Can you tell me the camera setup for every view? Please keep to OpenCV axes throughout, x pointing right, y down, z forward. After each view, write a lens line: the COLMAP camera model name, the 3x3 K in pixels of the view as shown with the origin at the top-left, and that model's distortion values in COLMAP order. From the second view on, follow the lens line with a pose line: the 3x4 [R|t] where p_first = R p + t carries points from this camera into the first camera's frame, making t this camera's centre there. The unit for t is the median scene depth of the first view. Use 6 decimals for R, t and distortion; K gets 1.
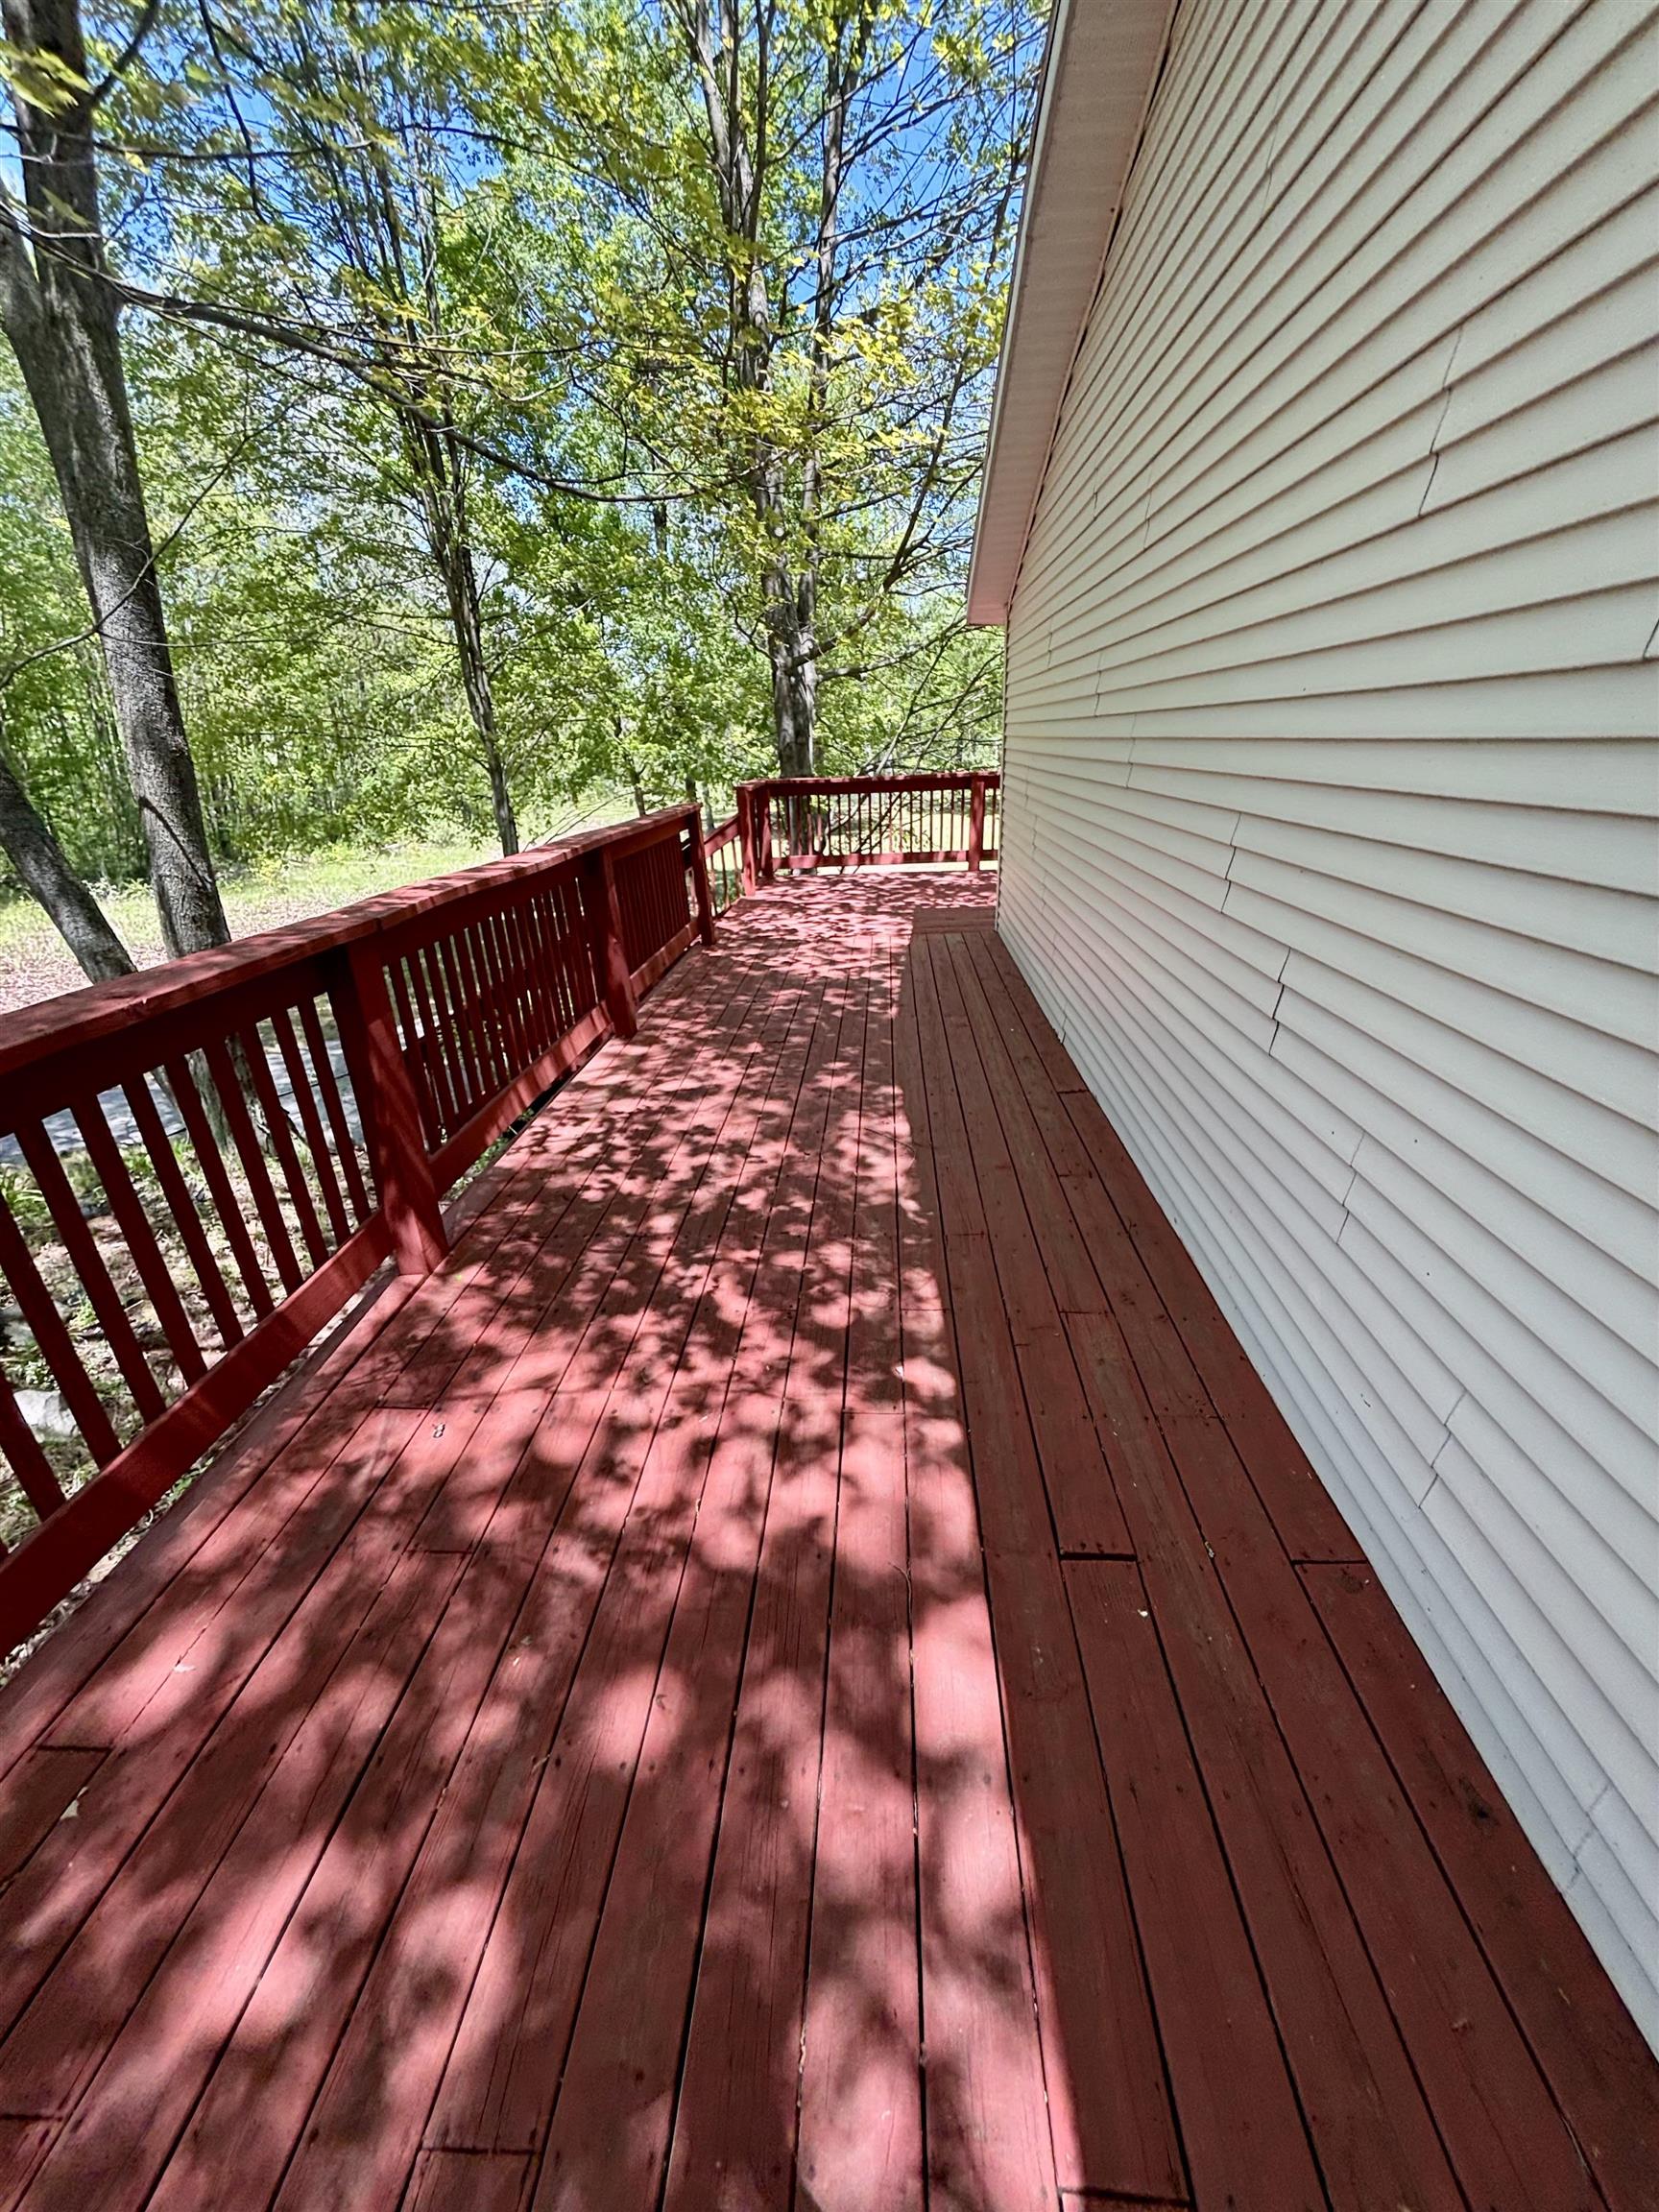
lens RADIAL K [[891.2, 0, 867.3], [0, 891.2, 1105.0], [0, 0, 1]] dist [-0.014320, -0.020341]
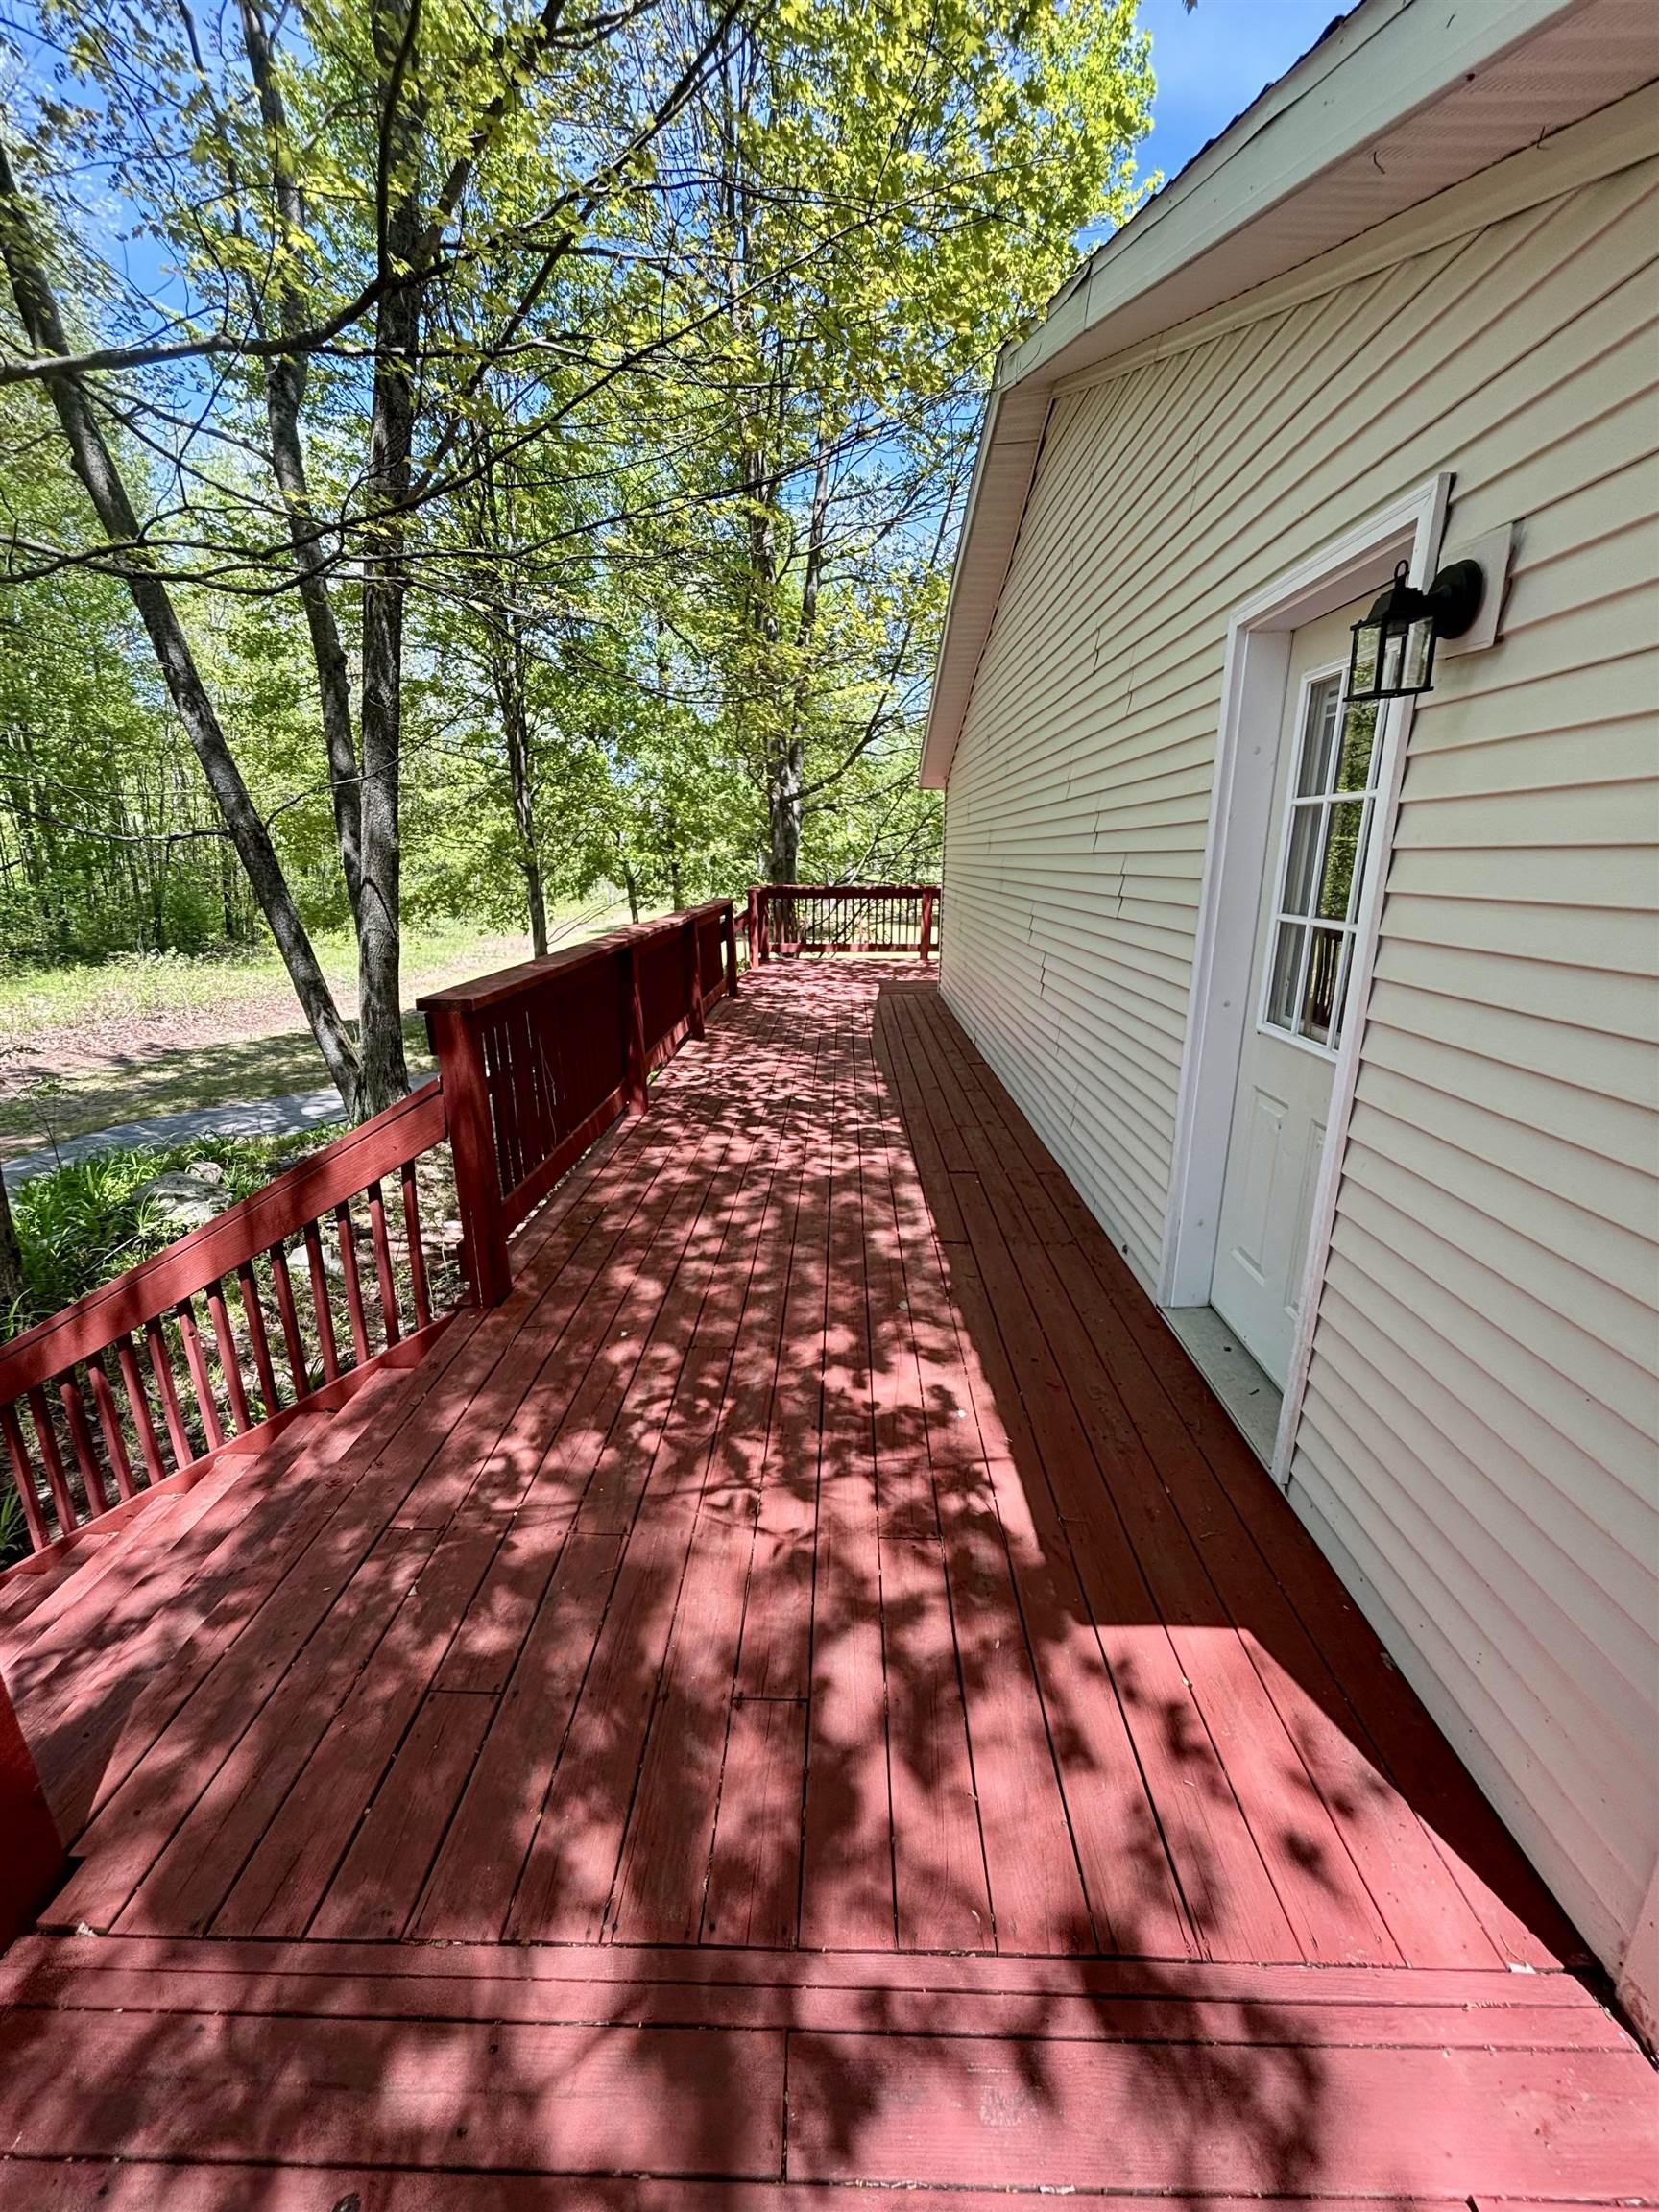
lens RADIAL K [[888.0, 0, 821.8], [0, 888.0, 1100.5], [0, 0, 1]] dist [-0.041378, 0.013890]
pose [[0.999260, 0.037497, 0.008563, -0.032818], [-0.036218, 0.992275, -0.118655, 0.106880], [-0.012946, 0.118257, 0.992899, -0.277624]]
